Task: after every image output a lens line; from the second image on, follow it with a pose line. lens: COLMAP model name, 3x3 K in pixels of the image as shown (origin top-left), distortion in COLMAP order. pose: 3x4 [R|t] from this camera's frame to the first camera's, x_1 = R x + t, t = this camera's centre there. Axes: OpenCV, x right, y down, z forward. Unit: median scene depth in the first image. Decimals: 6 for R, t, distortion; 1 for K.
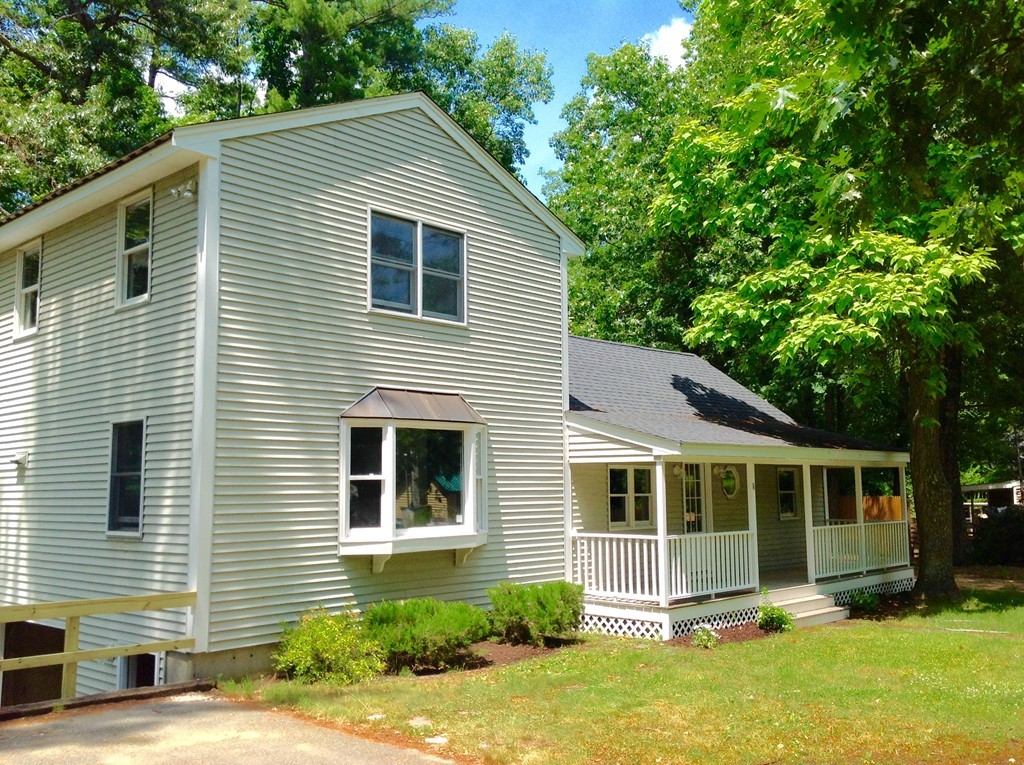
lens RADIAL K [[974.3, 0, 507.4], [0, 974.3, 357.9], [0, 0, 1]] dist [0.030386, 0.000000]
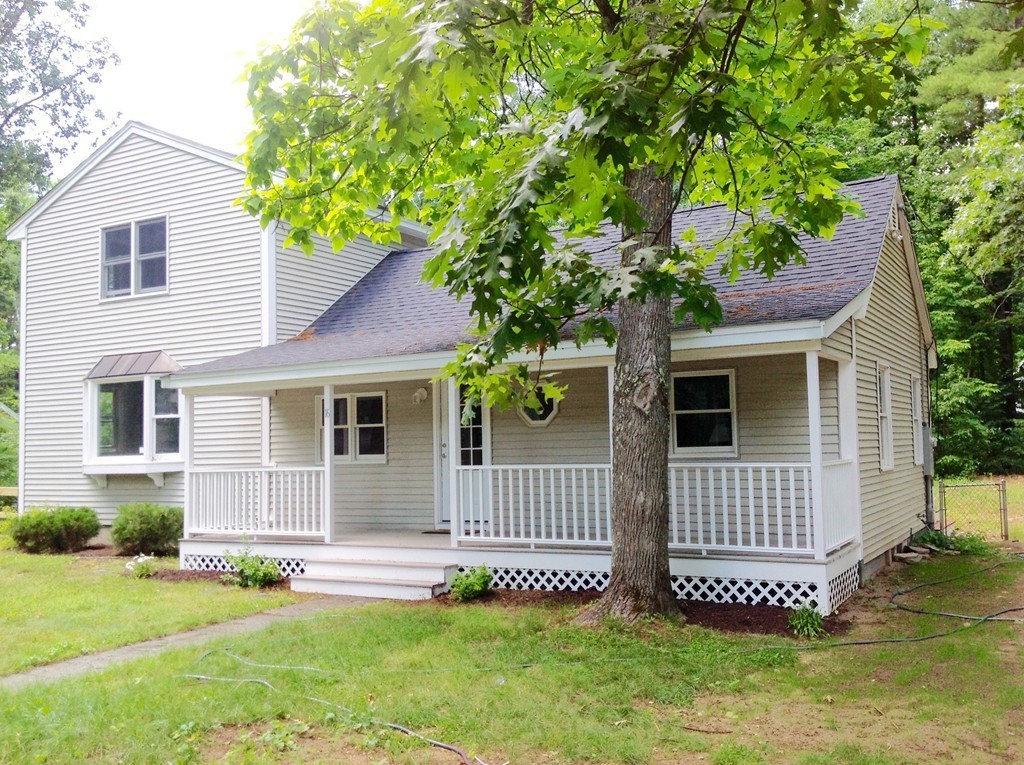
lens RADIAL K [[974.3, 0, 510.6], [0, 974.3, 381.3], [0, 0, 1]] dist [0.030386, 0.000000]
pose [[0.228289, -0.055595, -0.972005, 1.283962], [0.150649, 0.988361, -0.021149, 0.174218], [0.961868, -0.141603, 0.234007, 1.145006]]
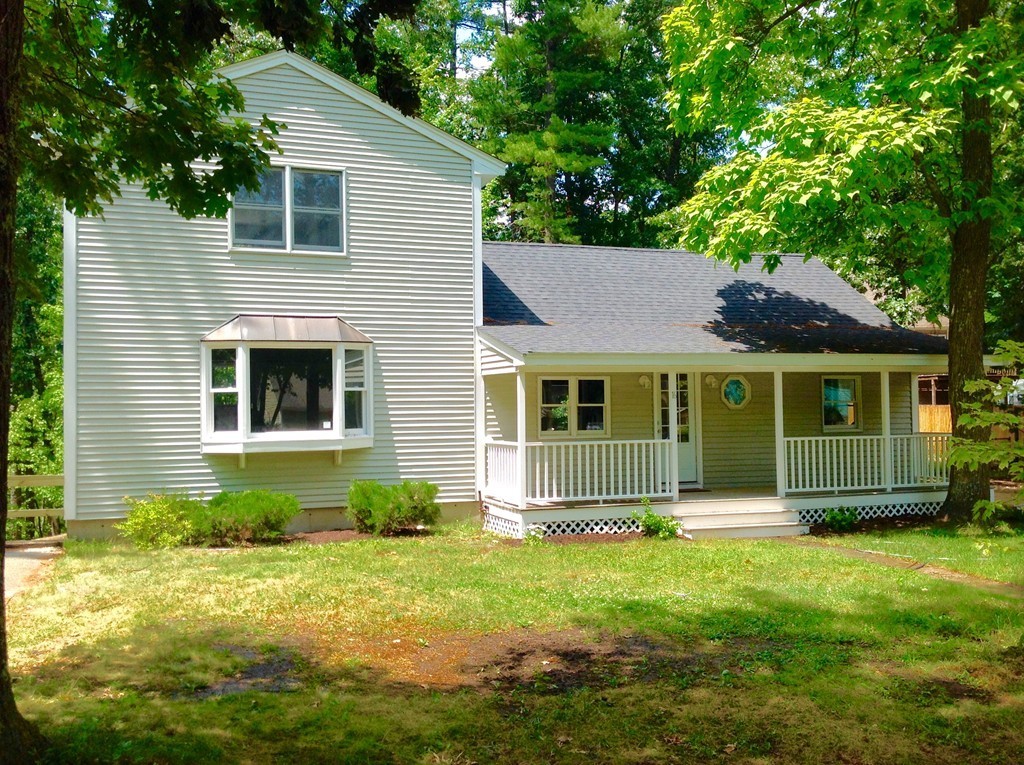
lens RADIAL K [[974.3, 0, 513.7], [0, 974.3, 384.8], [0, 0, 1]] dist [0.030386, 0.000000]
pose [[0.891666, -0.012733, -0.452516, 0.653418], [0.063899, 0.993136, 0.097965, 0.018320], [0.448162, -0.116267, 0.886359, 0.078864]]
